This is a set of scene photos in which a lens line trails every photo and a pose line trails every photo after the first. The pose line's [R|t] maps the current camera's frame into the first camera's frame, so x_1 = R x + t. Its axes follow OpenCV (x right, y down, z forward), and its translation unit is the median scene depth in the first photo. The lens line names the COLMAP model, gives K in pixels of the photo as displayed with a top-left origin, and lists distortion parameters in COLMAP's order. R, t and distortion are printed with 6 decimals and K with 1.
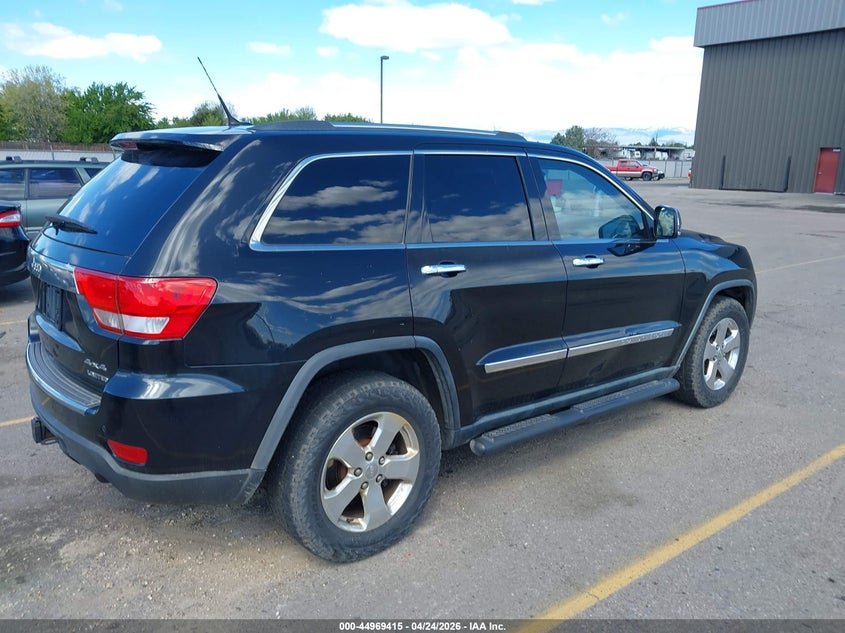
lens RADIAL K [[647.7, 0, 423.2], [0, 647.7, 315.5], [0, 0, 1]] dist [0.010616, 0.004821]
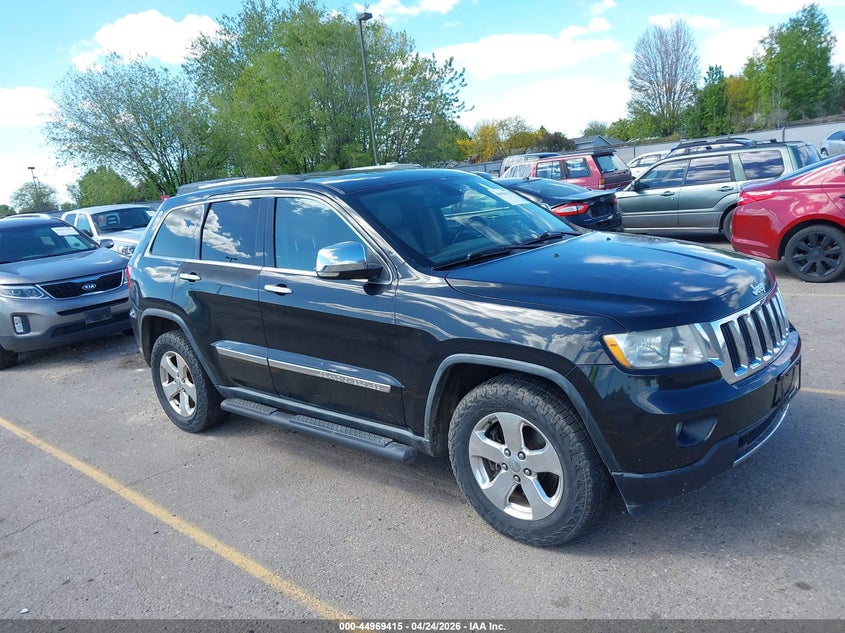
lens RADIAL K [[647.7, 0, 423.4], [0, 647.7, 316.3], [0, 0, 1]] dist [0.010616, 0.004821]
pose [[0.174035, 0.166665, -0.970533, 1.461290], [-0.108764, 0.982797, 0.149267, -0.240172], [0.978715, 0.079582, 0.189168, 1.087867]]
